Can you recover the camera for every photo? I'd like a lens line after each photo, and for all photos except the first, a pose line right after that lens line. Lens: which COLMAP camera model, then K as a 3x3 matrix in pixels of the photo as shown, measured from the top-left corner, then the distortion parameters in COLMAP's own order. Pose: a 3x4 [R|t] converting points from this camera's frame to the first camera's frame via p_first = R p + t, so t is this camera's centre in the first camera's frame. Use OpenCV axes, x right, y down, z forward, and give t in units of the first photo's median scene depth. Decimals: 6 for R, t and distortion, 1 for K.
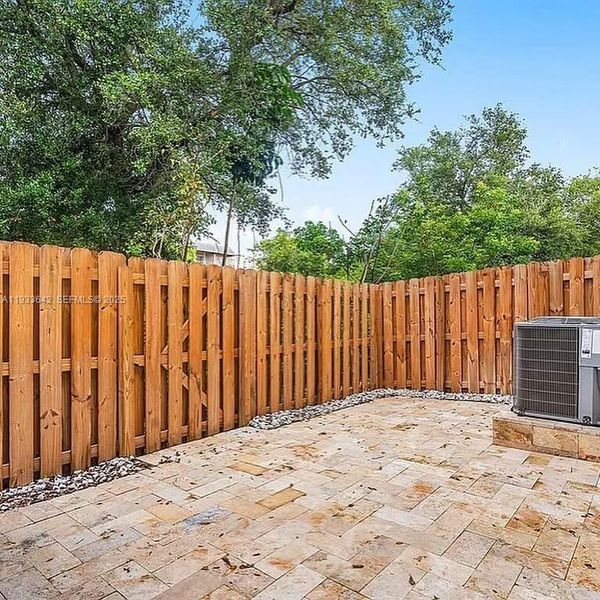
lens RADIAL K [[415.7, 0, 299.1], [0, 415.7, 310.3], [0, 0, 1]] dist [0.009551, 0.001184]
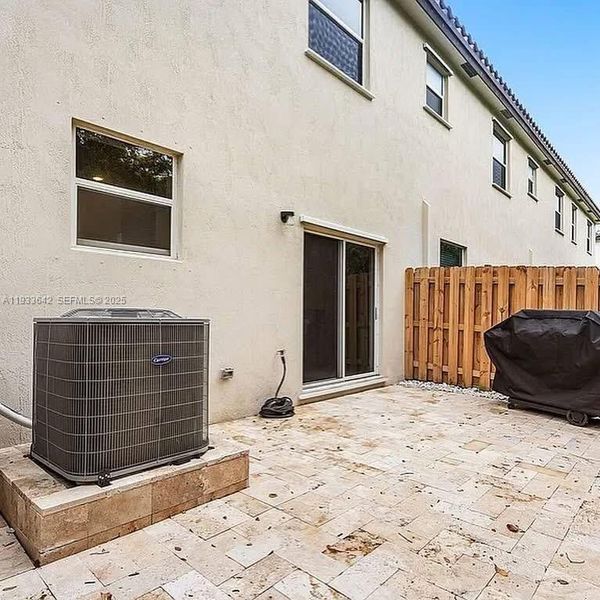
lens RADIAL K [[415.7, 0, 299.1], [0, 415.7, 310.3], [0, 0, 1]] dist [0.009551, 0.001184]
pose [[-0.999115, -0.007818, 0.041338, 0.413244], [-0.009013, 0.999544, -0.028807, 0.040508], [-0.041094, -0.029154, -0.998730, 2.044057]]
